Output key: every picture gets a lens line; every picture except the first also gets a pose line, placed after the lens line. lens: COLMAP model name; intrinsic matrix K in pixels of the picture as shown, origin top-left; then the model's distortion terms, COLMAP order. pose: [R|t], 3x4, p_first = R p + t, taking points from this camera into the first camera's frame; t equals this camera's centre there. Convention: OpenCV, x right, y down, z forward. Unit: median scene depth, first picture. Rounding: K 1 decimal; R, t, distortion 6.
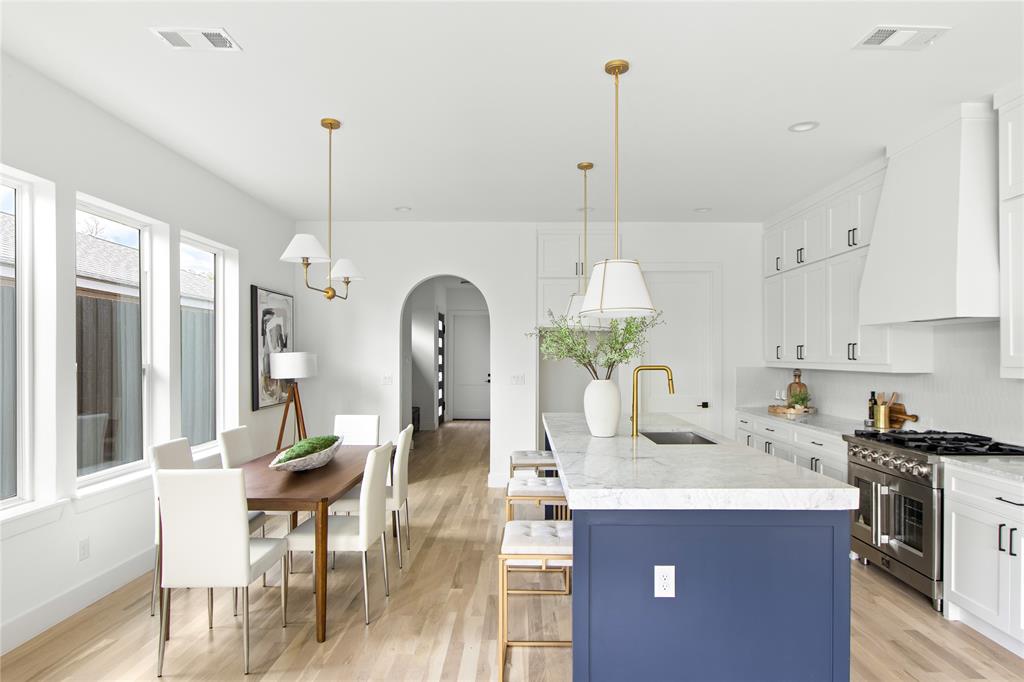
lens RADIAL K [[576.8, 0, 526.0], [0, 576.8, 358.3], [0, 0, 1]] dist [-0.003619, 0.002750]
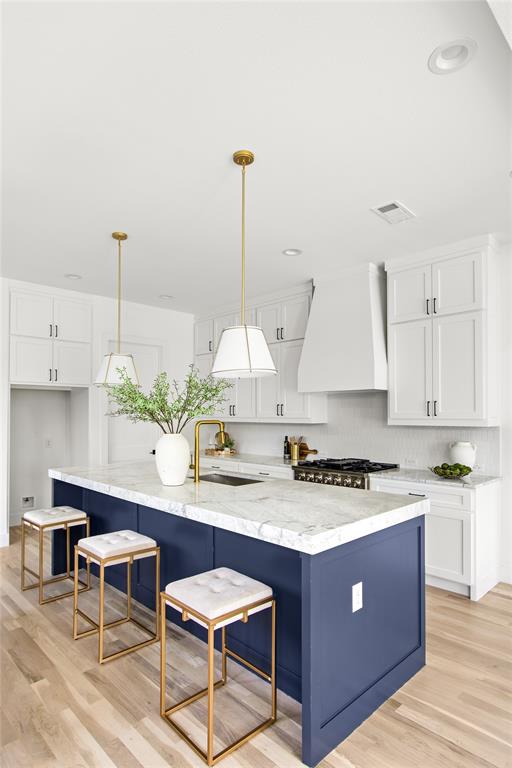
lens RADIAL K [[432.6, 0, 255.0], [0, 432.6, 410.2], [0, 0, 1]] dist [-0.003619, 0.002750]
pose [[0.716295, 0.006575, 0.697767, -0.272968], [0.002858, 0.999920, -0.012356, 0.002700], [-0.697792, 0.010845, 0.716218, 0.246070]]
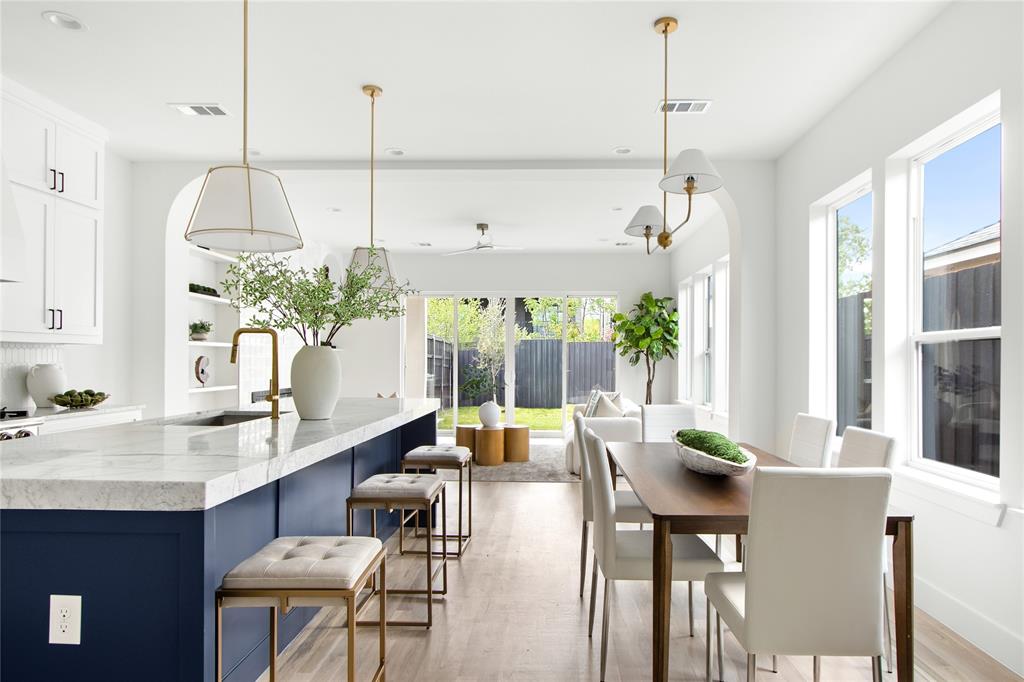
lens RADIAL K [[576.8, 0, 526.0], [0, 576.8, 358.3], [0, 0, 1]] dist [-0.003619, 0.002750]
pose [[-0.999202, -0.004885, 0.039647, -0.143394], [-0.004871, 0.999988, 0.000462, 0.043949], [-0.039649, 0.000268, -0.999214, 1.451612]]
